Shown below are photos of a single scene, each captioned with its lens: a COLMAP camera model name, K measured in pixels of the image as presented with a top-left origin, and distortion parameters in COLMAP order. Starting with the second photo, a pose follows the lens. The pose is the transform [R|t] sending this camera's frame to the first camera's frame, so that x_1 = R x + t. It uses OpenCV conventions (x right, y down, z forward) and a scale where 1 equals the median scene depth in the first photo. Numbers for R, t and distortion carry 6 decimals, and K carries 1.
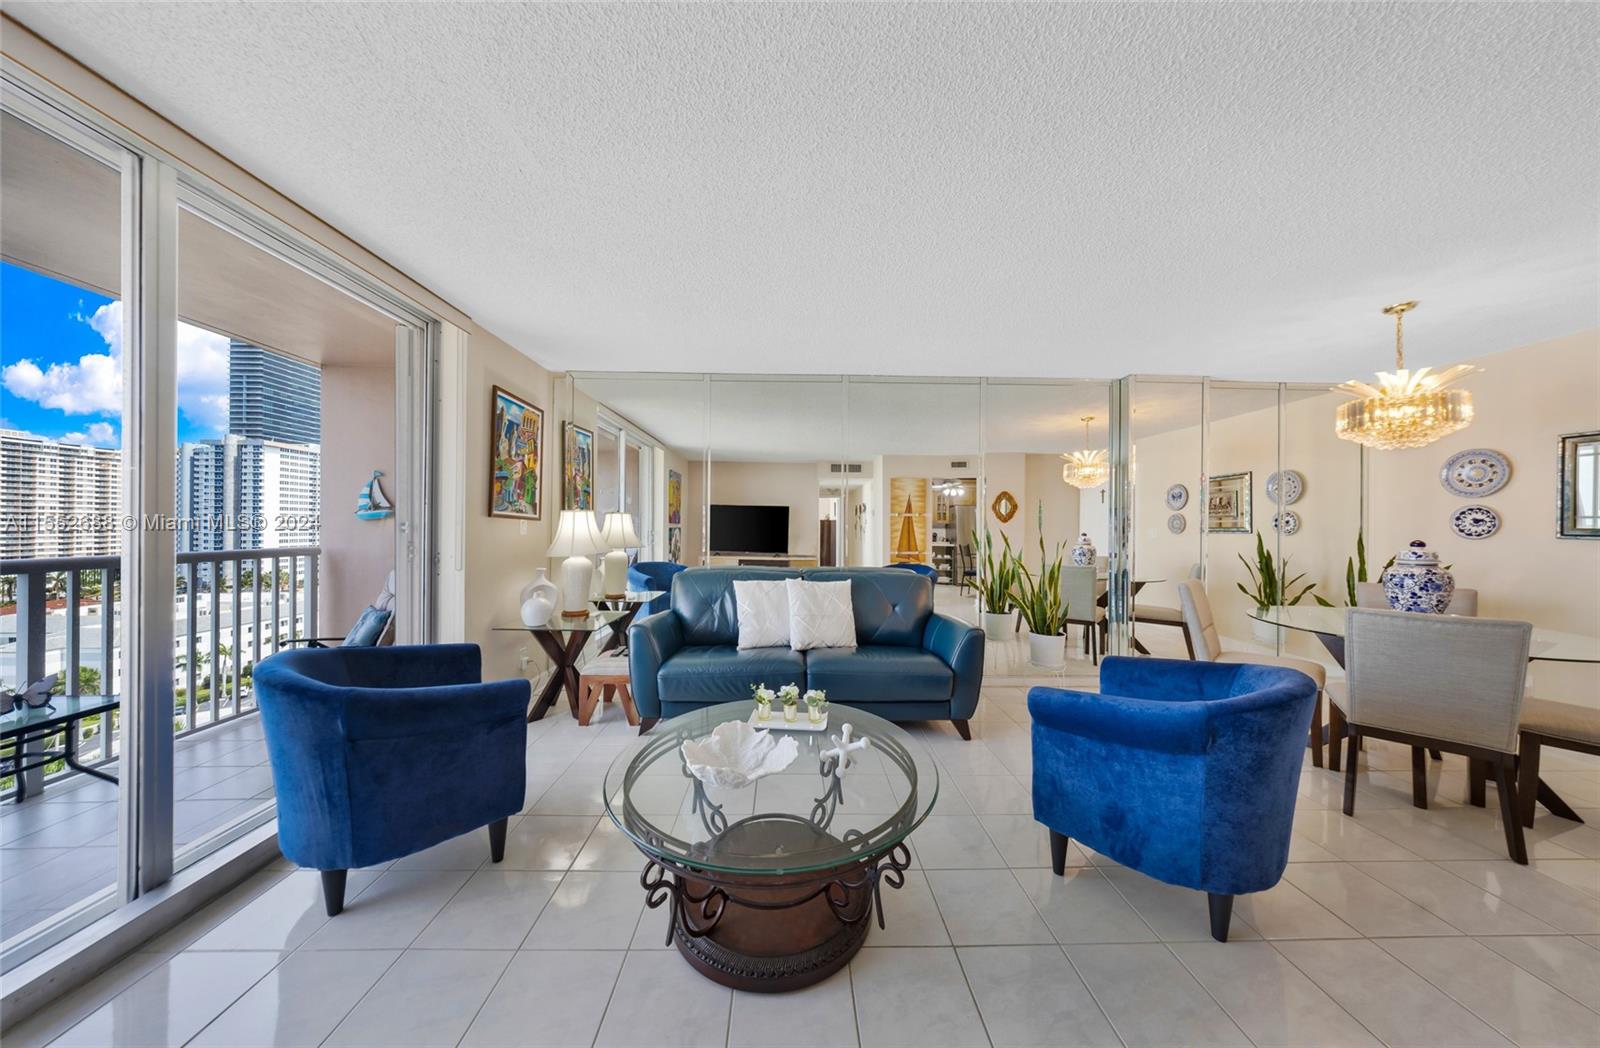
lens RADIAL K [[472.8, 0, 792.8], [0, 472.8, 528.2], [0, 0, 1]] dist [-0.000989, -0.000110]
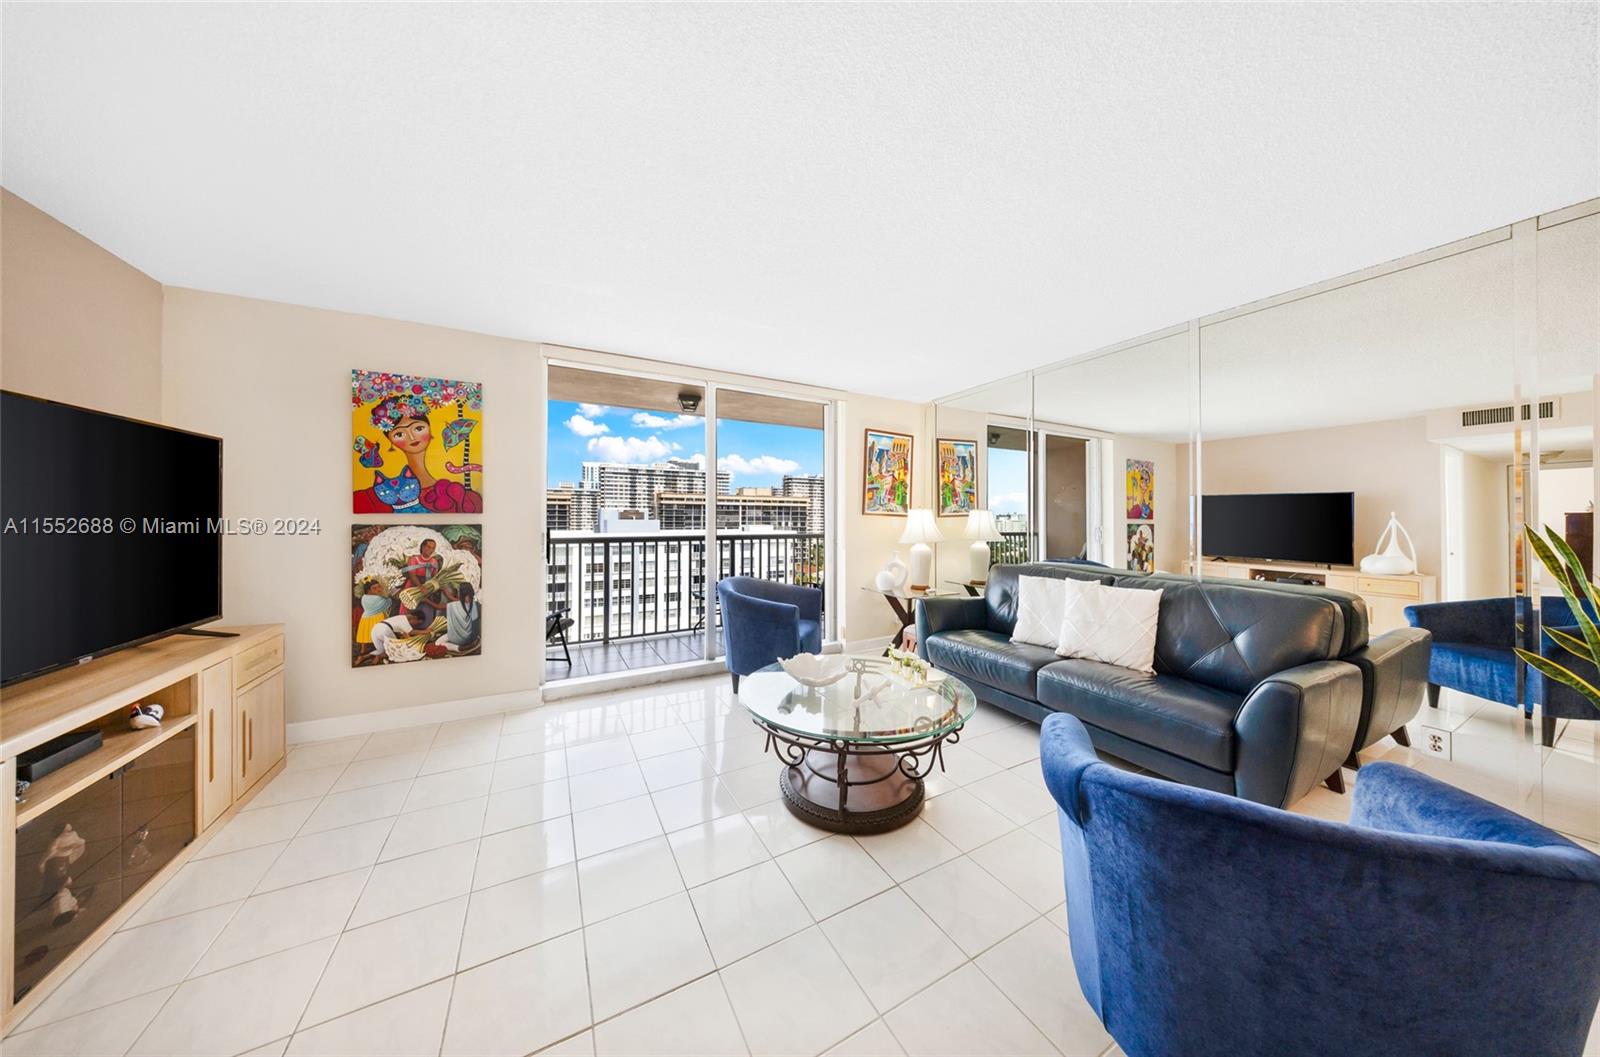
lens RADIAL K [[462.7, 0, 799.7], [0, 462.7, 516.6], [0, 0, 1]] dist [0.000140, -0.000064]
pose [[0.461767, -0.009722, -0.886948, 0.564977], [-0.006533, 0.999876, -0.014361, 0.004087], [0.886977, 0.012426, 0.461646, 0.120754]]
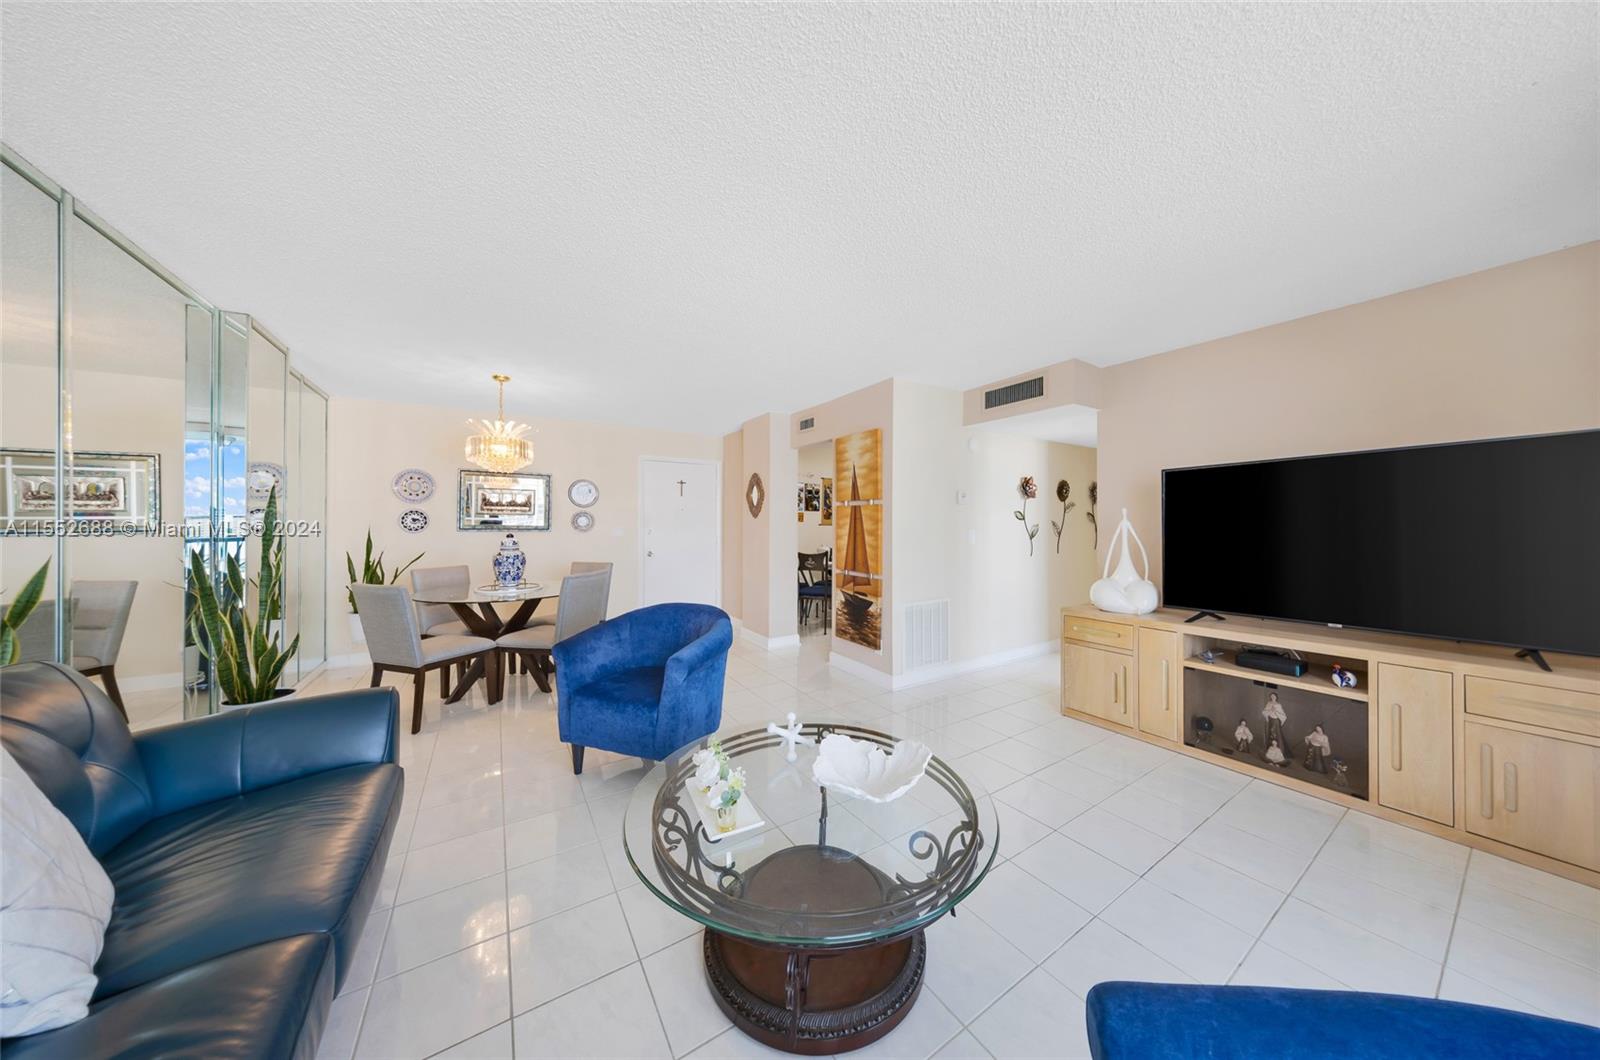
lens RADIAL K [[480.5, 0, 806.8], [0, 480.5, 520.4], [0, 0, 1]] dist [-0.011611, -0.000002]
pose [[-0.529721, -0.003163, 0.848166, -0.419650], [-0.000296, 0.999994, 0.003544, -0.010840], [-0.848172, 0.001626, -0.529718, 0.771418]]
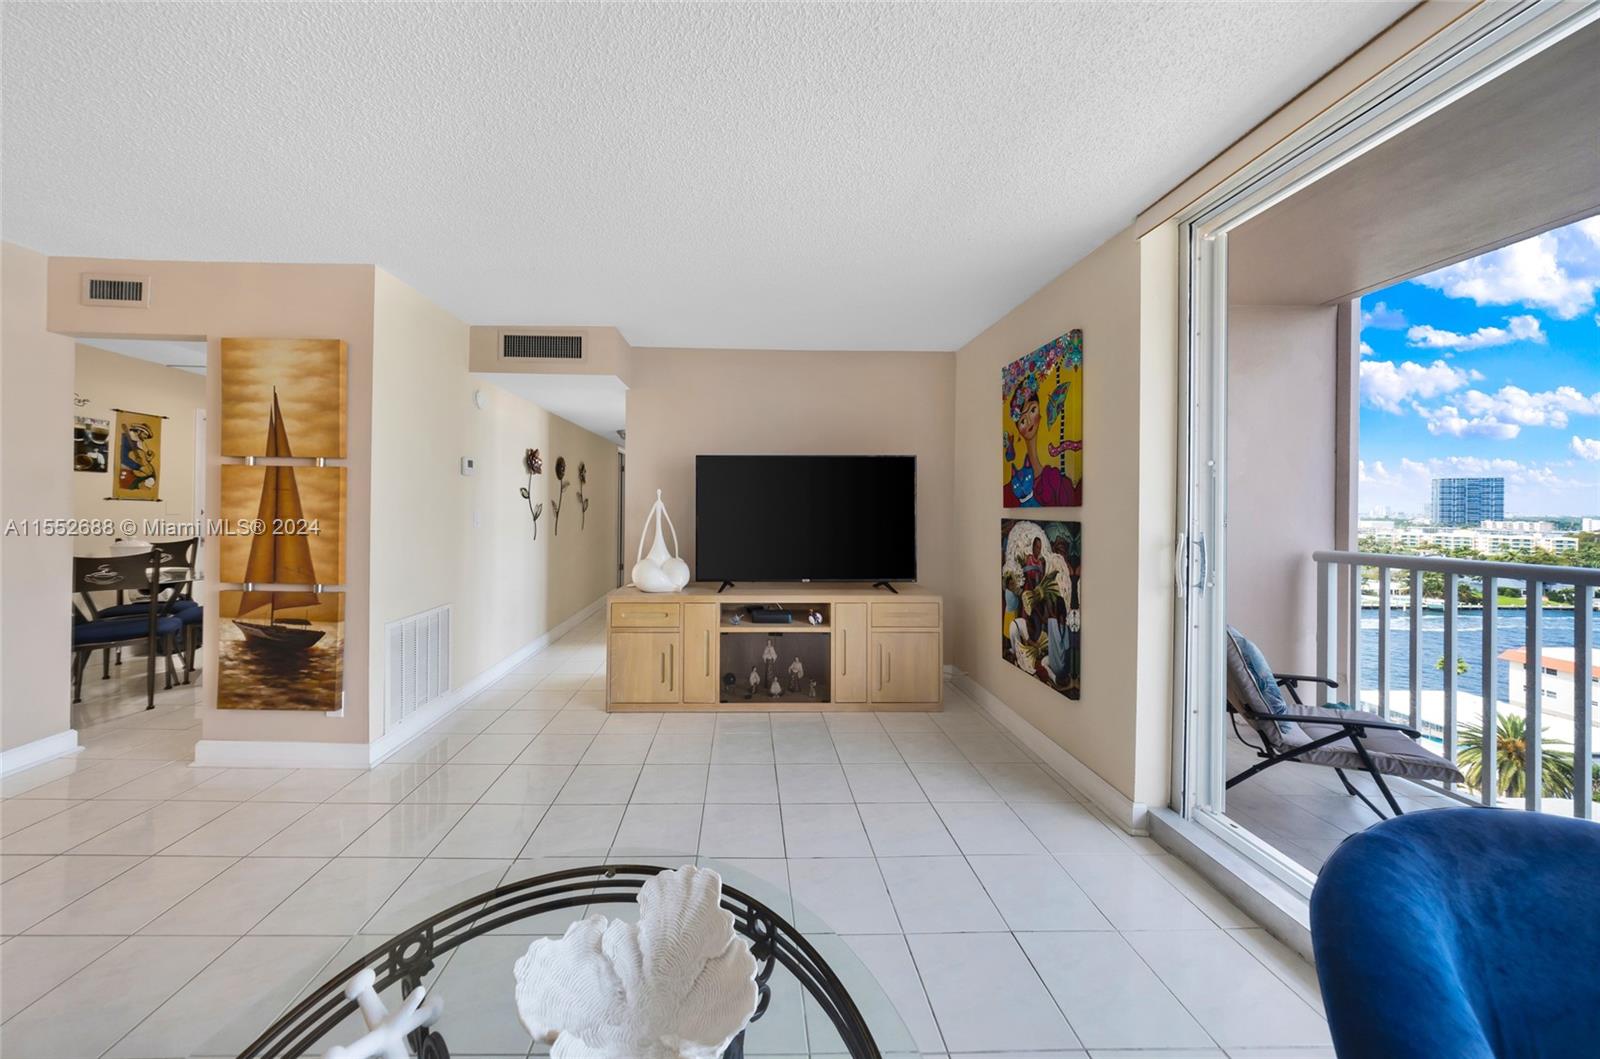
lens RADIAL K [[484.6, 0, 755.6], [0, 484.6, 505.7], [0, 0, 1]] dist [-0.000059, -0.000085]
pose [[-0.999752, -0.022170, -0.001942, -0.109485], [-0.022179, 0.999742, 0.004857, -0.006275], [0.001834, 0.004899, -0.999986, 0.709977]]
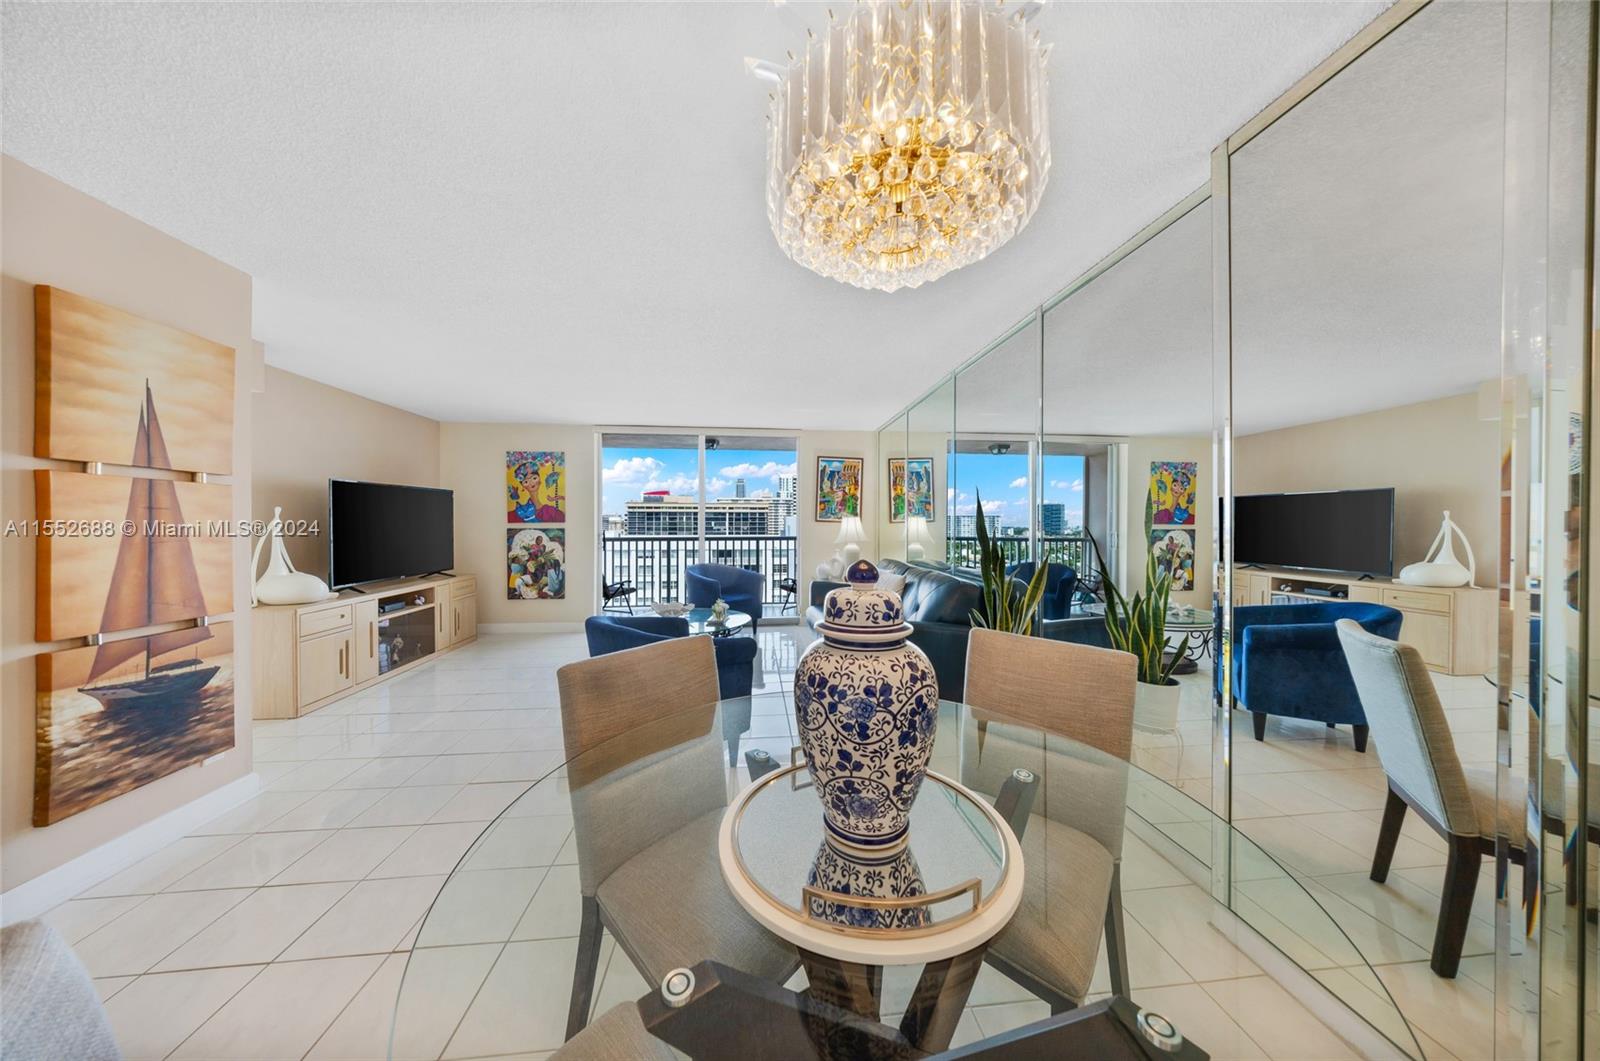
lens RADIAL K [[464.4, 0, 803.9], [0, 464.4, 525.1], [0, 0, 1]] dist [0.000454, 0.000014]
pose [[0.106078, -0.009780, -0.994310, 1.271551], [-0.005966, 0.999927, -0.010472, 0.011255], [0.994340, 0.007043, 0.106012, 0.703679]]
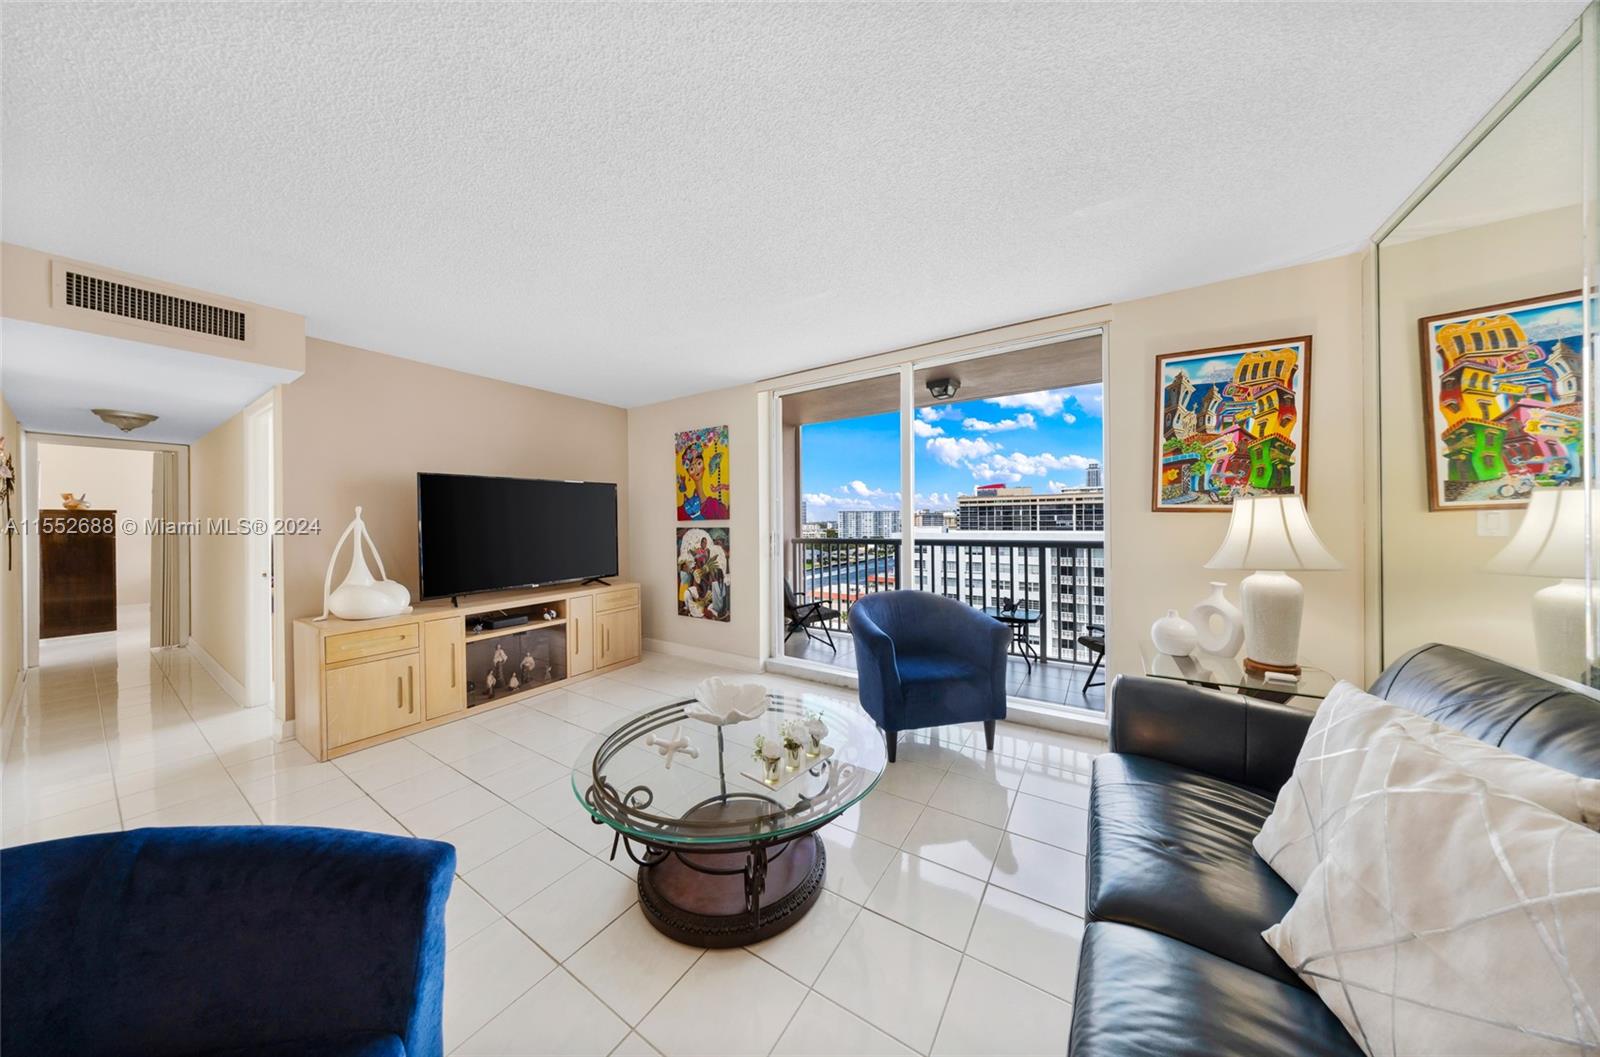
lens RADIAL K [[472.1, 0, 799.9], [0, 472.1, 520.4], [0, 0, 1]] dist [0.000099, -0.000018]
pose [[-0.552341, -0.006673, -0.833591, 0.413709], [-0.001358, 0.999974, -0.007105, -0.000281], [0.833617, -0.002792, -0.552336, 0.894939]]
